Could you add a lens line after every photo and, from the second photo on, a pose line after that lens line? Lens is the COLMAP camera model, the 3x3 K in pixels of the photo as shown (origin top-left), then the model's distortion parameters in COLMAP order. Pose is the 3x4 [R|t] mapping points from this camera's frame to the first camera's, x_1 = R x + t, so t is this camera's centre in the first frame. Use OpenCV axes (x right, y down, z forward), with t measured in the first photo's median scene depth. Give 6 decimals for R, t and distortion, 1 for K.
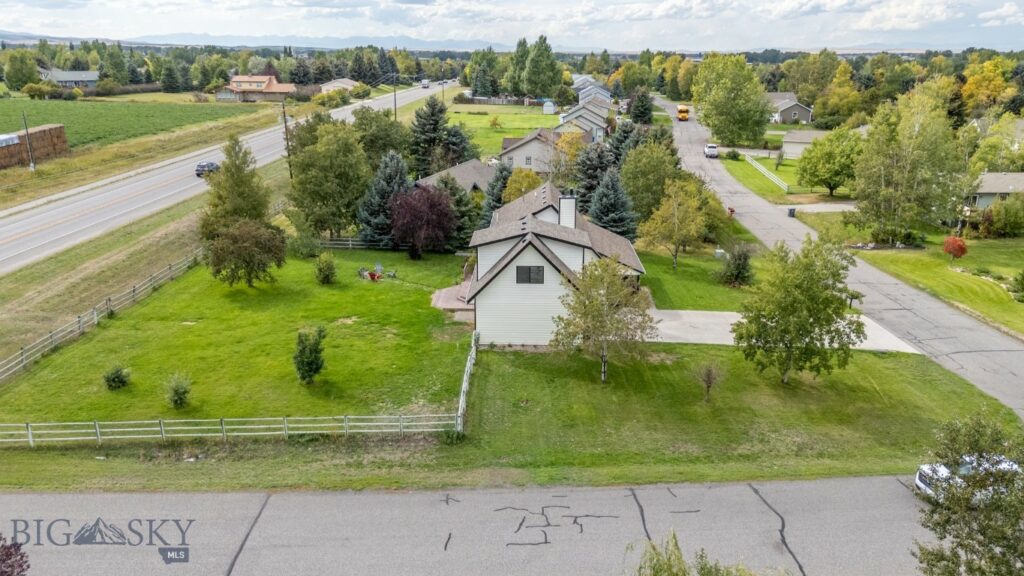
lens RADIAL K [[748.6, 0, 513.2], [0, 748.6, 285.8], [0, 0, 1]] dist [0.079372, -0.054630]
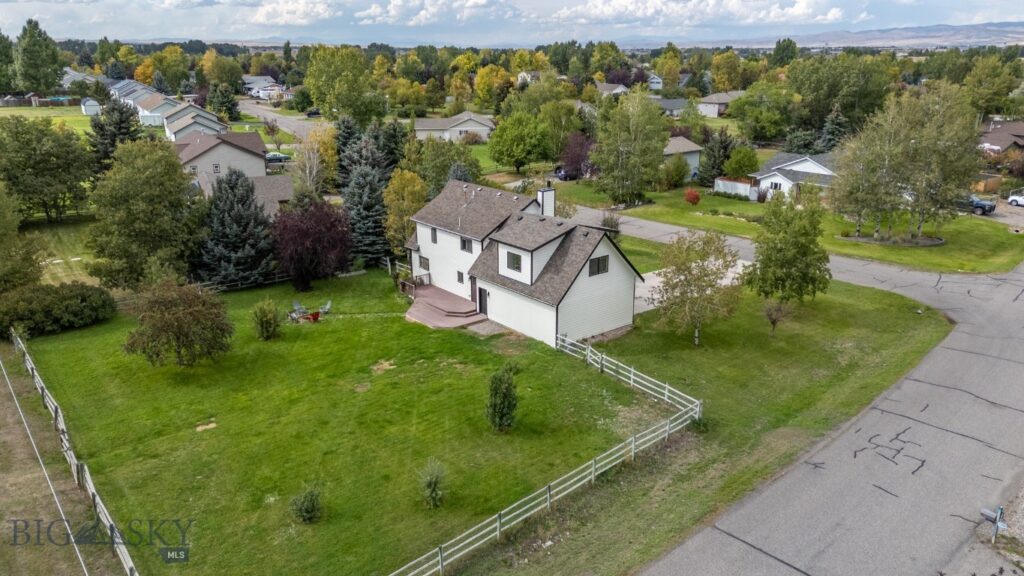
lens RADIAL K [[748.6, 0, 513.2], [0, 748.6, 285.8], [0, 0, 1]] dist [0.079372, -0.054630]
pose [[0.753883, -0.199852, 0.625875, -0.707038], [0.193870, 0.977863, 0.078726, -0.090663], [-0.627754, 0.061989, 0.775940, 0.287752]]
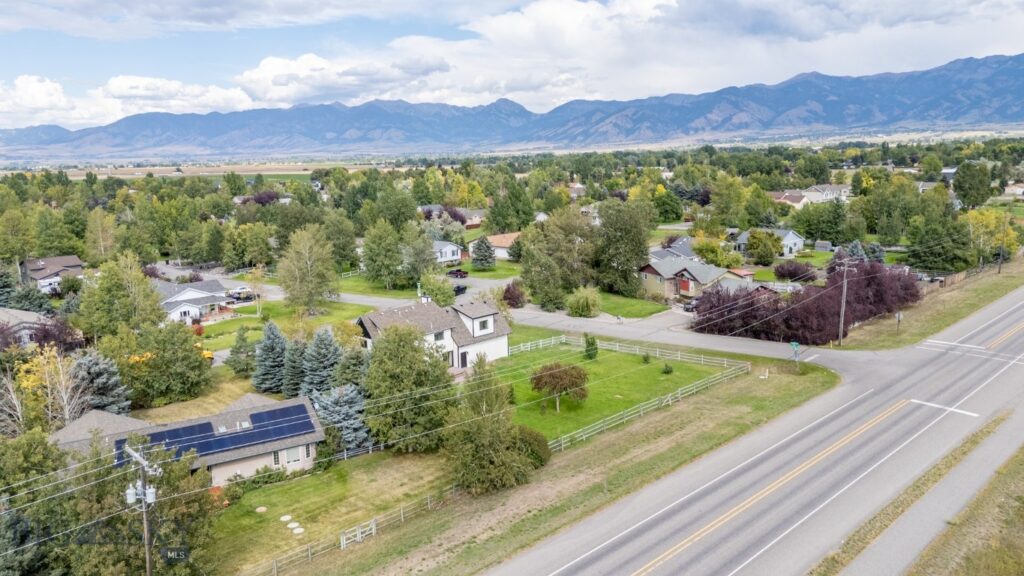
lens RADIAL K [[748.6, 0, 513.2], [0, 748.6, 285.8], [0, 0, 1]] dist [0.079372, -0.054630]
pose [[-0.740440, -0.100802, 0.664521, -1.410650], [0.218247, 0.899056, 0.379561, -0.870215], [-0.635702, 0.426072, -0.643697, 2.277834]]
